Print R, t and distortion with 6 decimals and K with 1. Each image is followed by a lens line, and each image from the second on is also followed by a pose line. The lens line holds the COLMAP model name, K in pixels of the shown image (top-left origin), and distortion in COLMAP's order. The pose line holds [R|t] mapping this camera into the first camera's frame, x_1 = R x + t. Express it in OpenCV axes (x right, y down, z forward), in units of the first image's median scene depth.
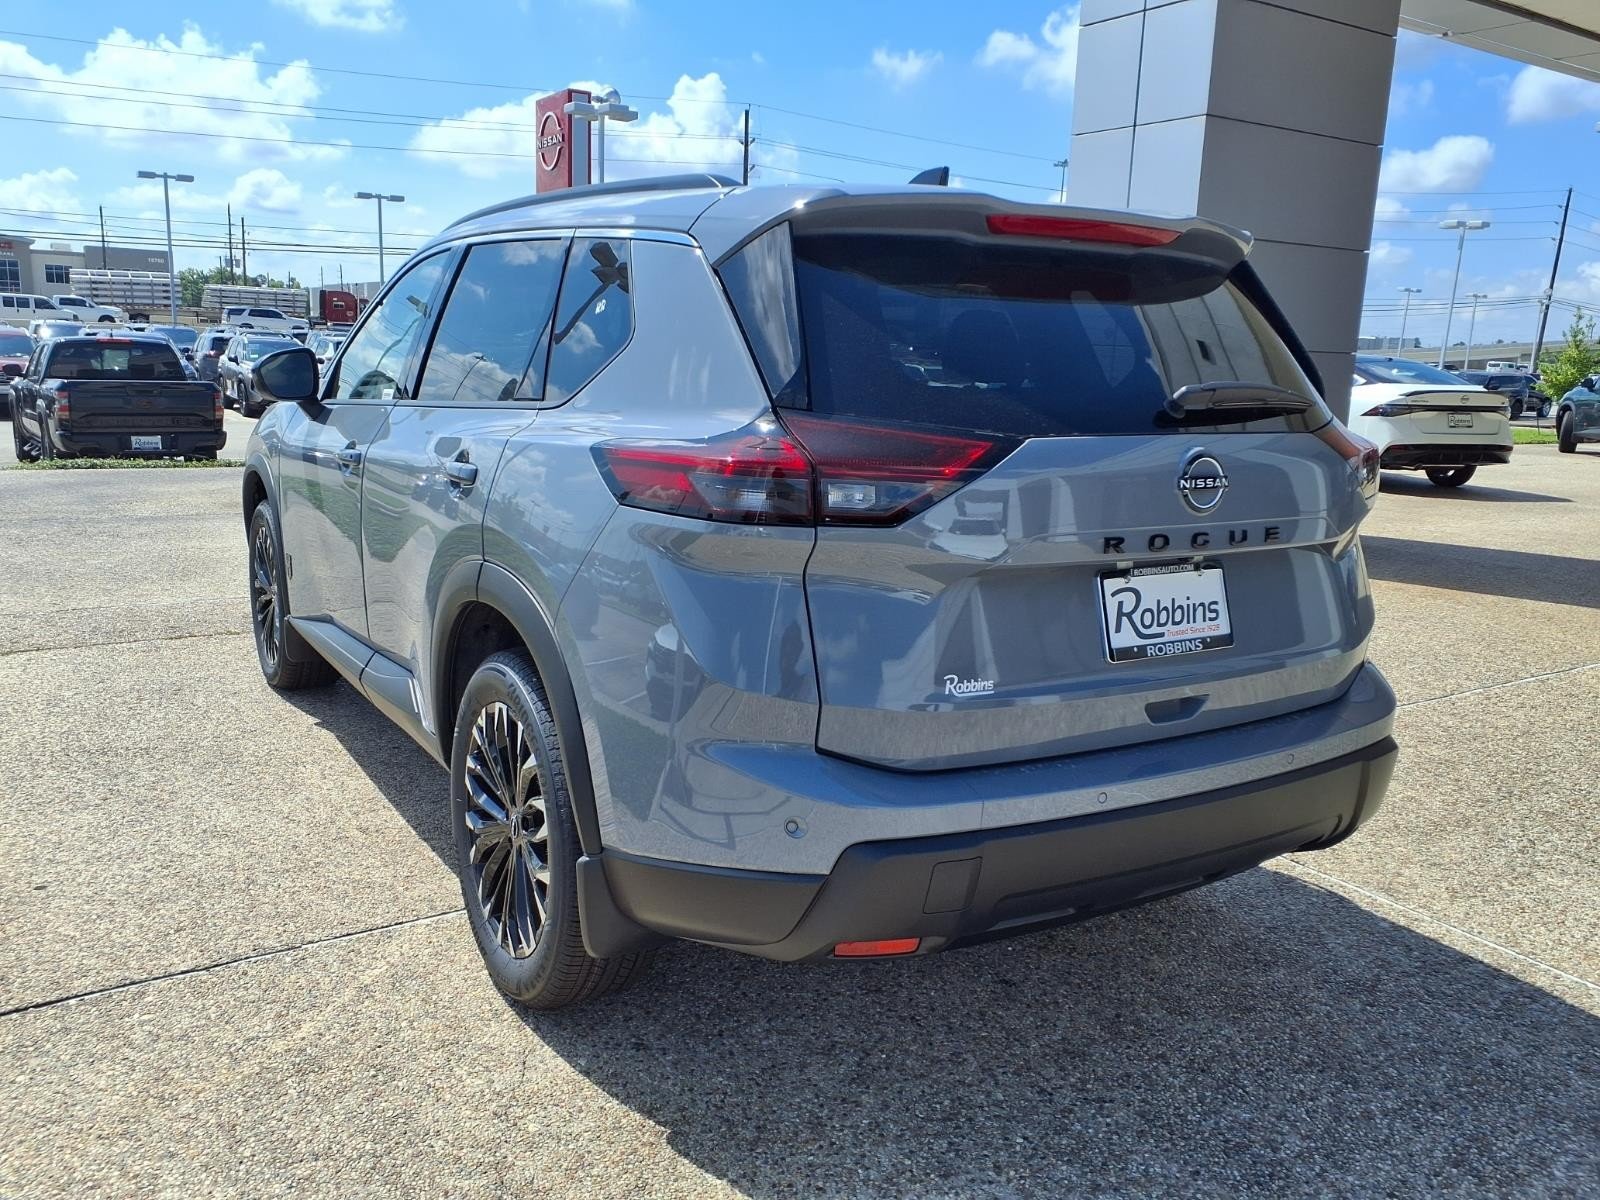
lens RADIAL K [[1297.4, 0, 794.7], [0, 1297.4, 595.0], [0, 0, 1]] dist [0.057821, -0.063837]
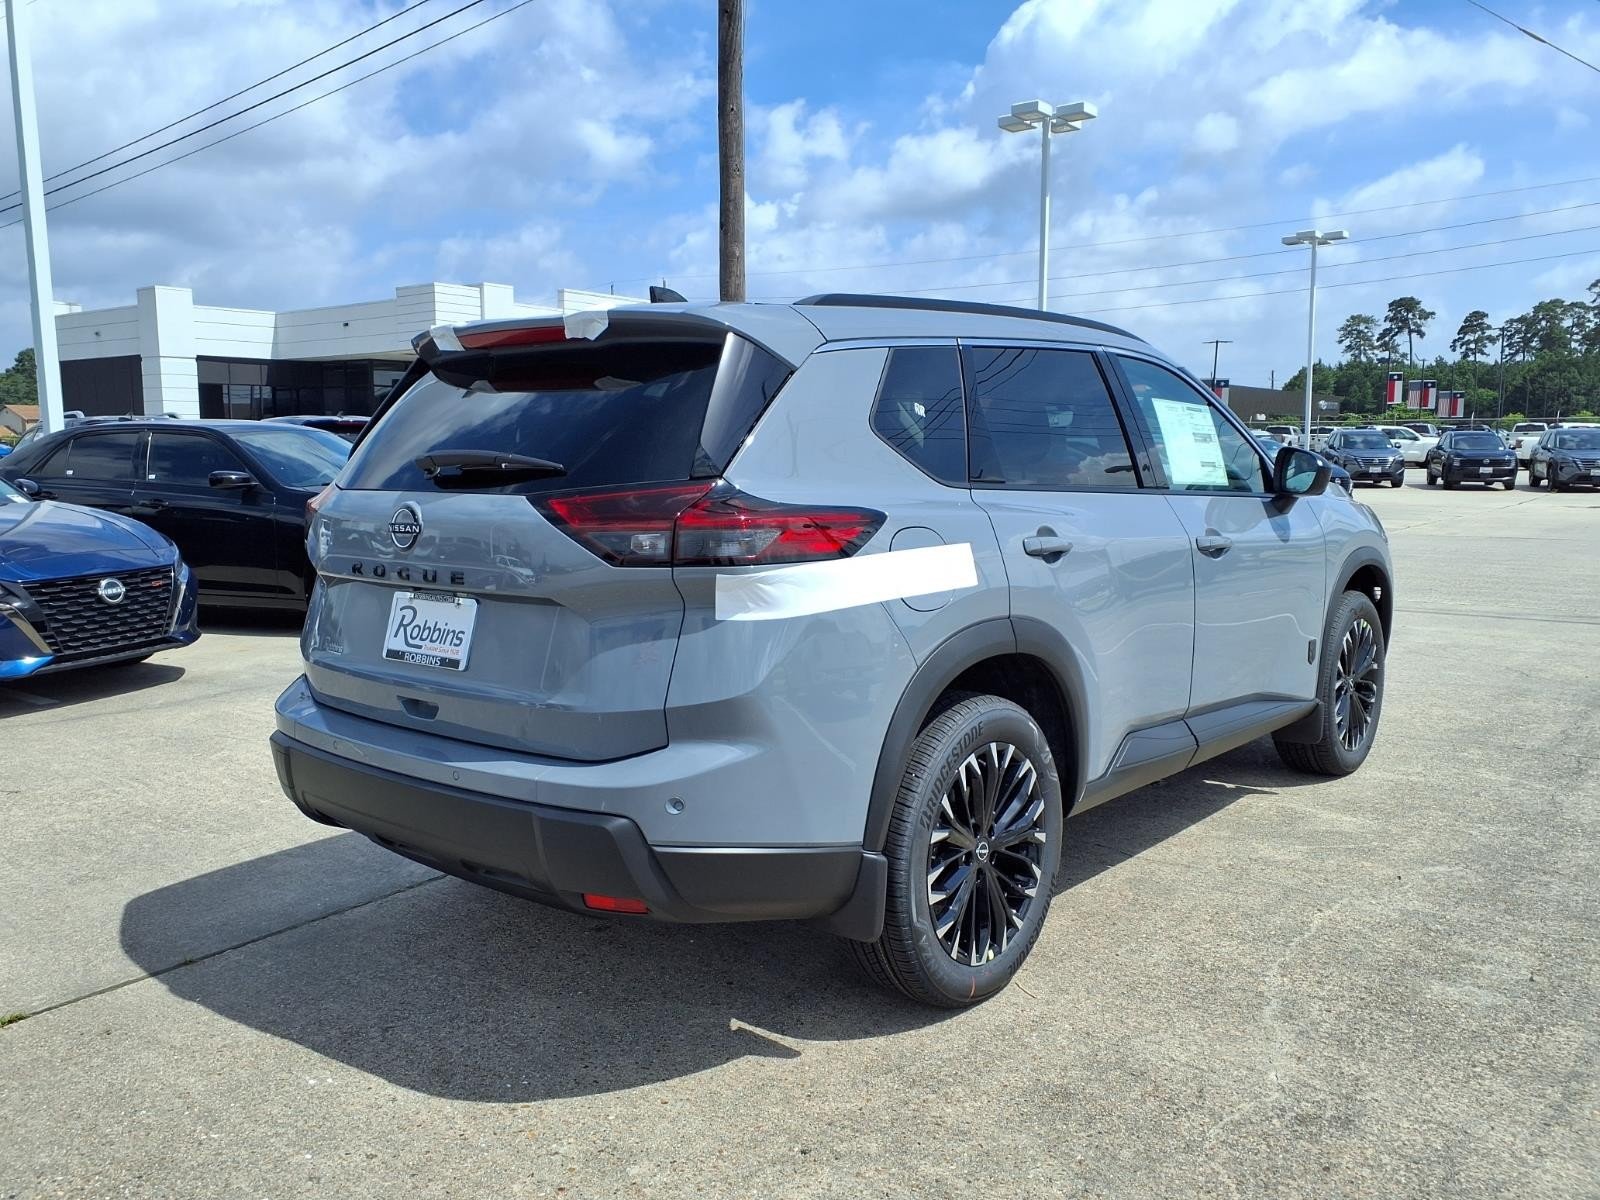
lens RADIAL K [[1297.4, 0, 794.7], [0, 1297.4, 595.0], [0, 0, 1]] dist [0.057821, -0.063837]
pose [[0.315210, 0.080538, -0.945598, 1.590998], [-0.164537, 0.985941, 0.029127, -0.116795], [0.934650, 0.146405, 0.324030, 0.911187]]
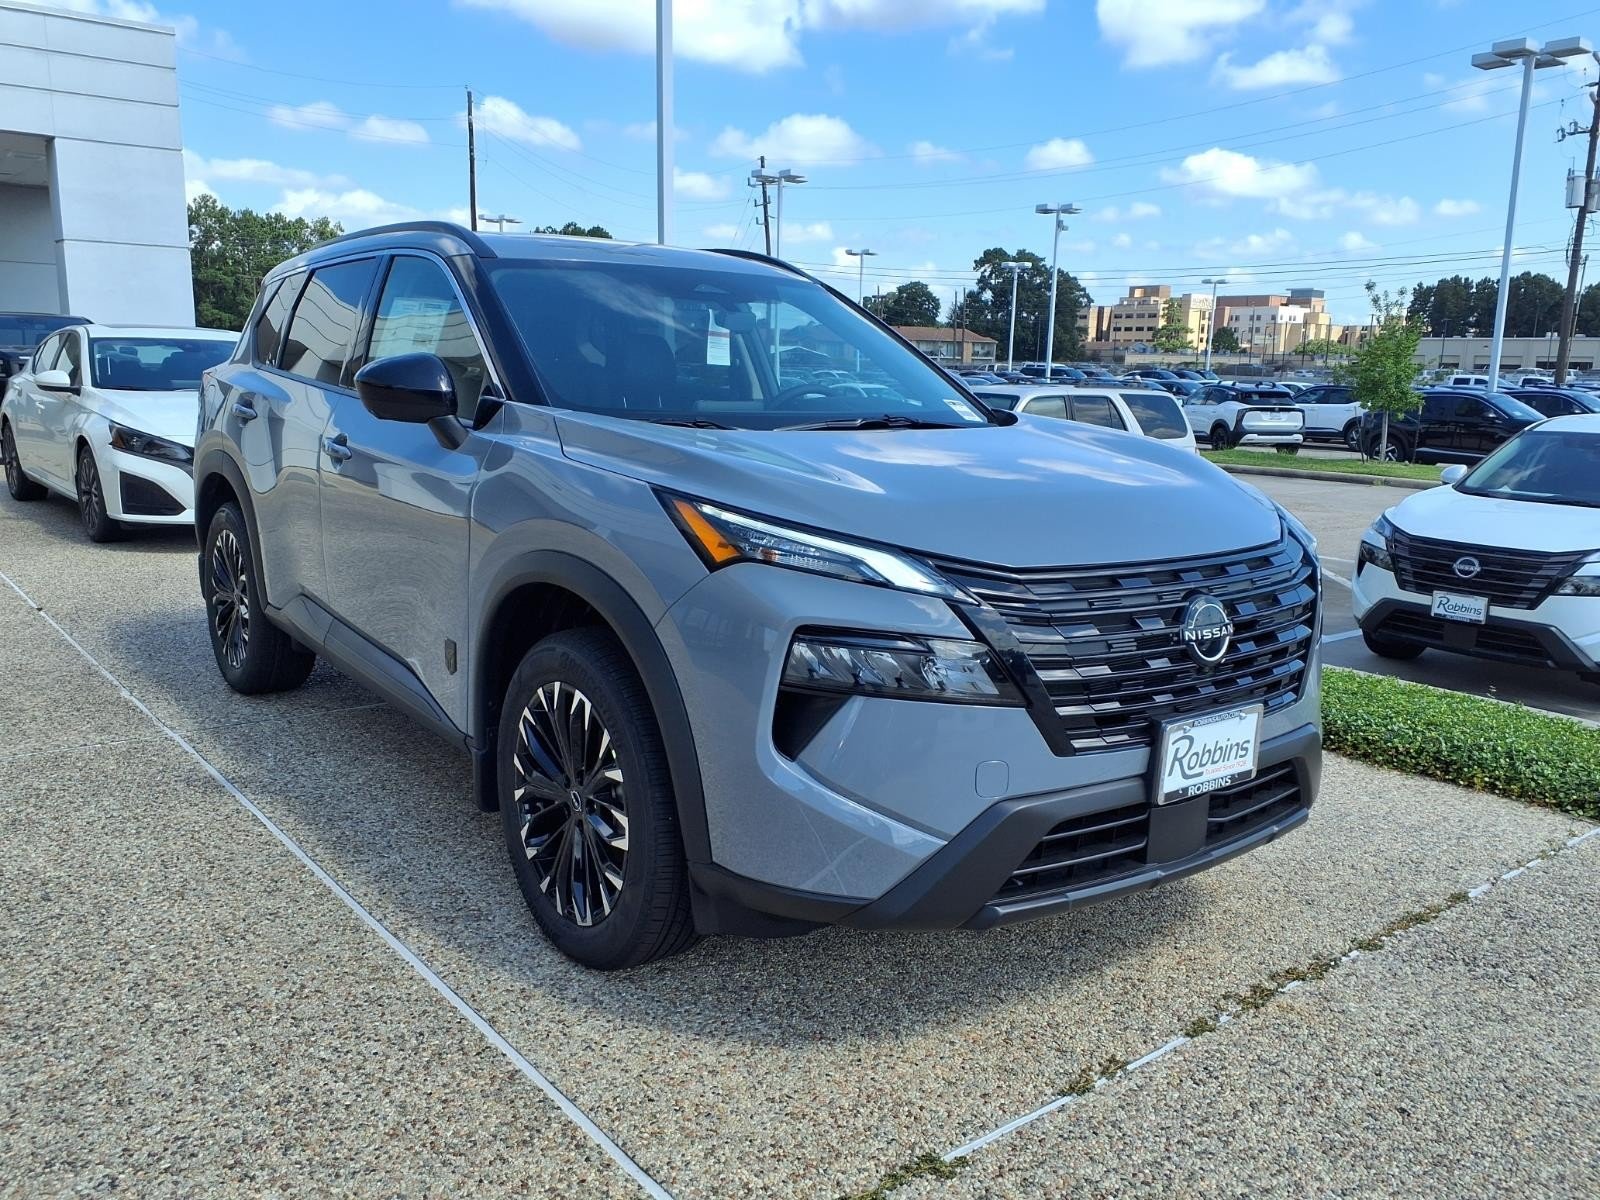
lens RADIAL K [[1297.4, 0, 794.7], [0, 1297.4, 595.0], [0, 0, 1]] dist [0.057821, -0.063837]
pose [[-0.994251, -0.035213, -0.101121, -0.288619], [-0.070047, 0.928169, 0.365508, -0.694855], [0.080987, 0.370489, -0.925299, 3.614450]]
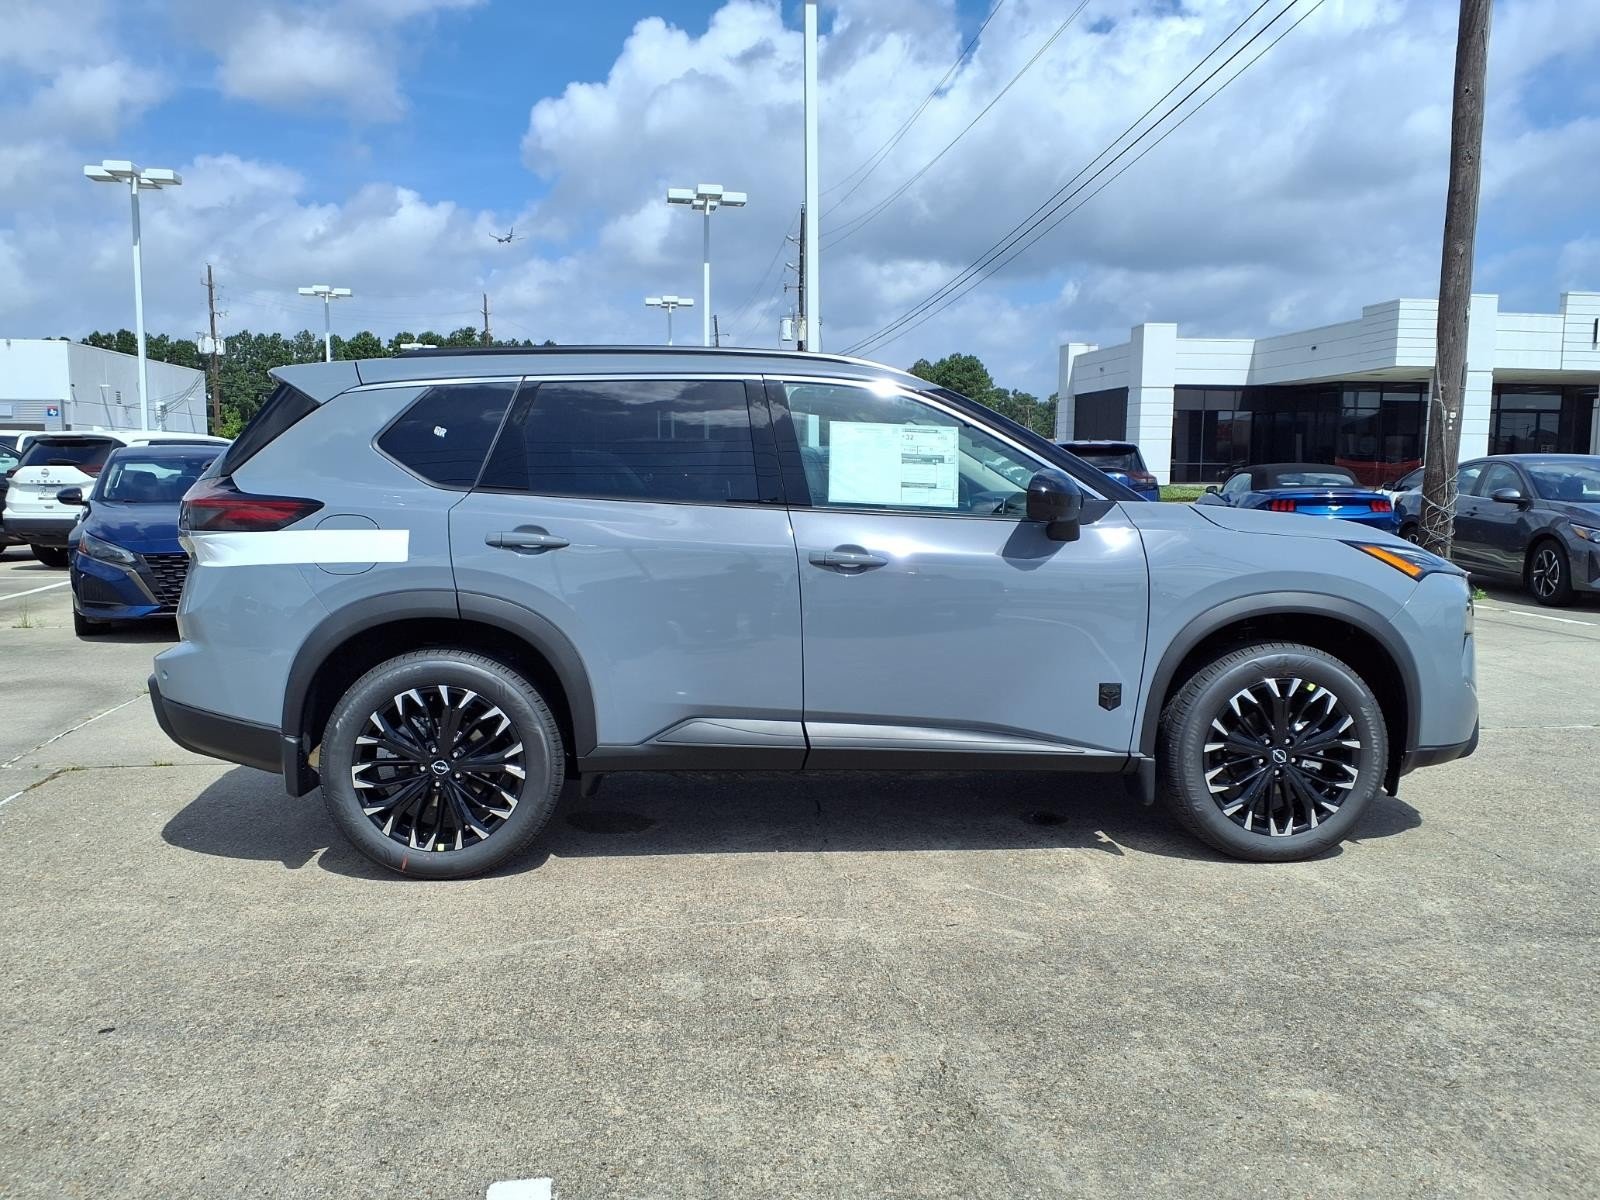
lens RADIAL K [[1282.3, 0, 793.0], [0, 1282.3, 597.6], [0, 0, 1]] dist [0.052519, -0.002723]
pose [[-0.455801, 0.060071, -0.888052, 1.723536], [-0.188669, 0.968528, 0.162351, -0.445664], [0.869856, 0.241548, -0.430122, 2.683190]]
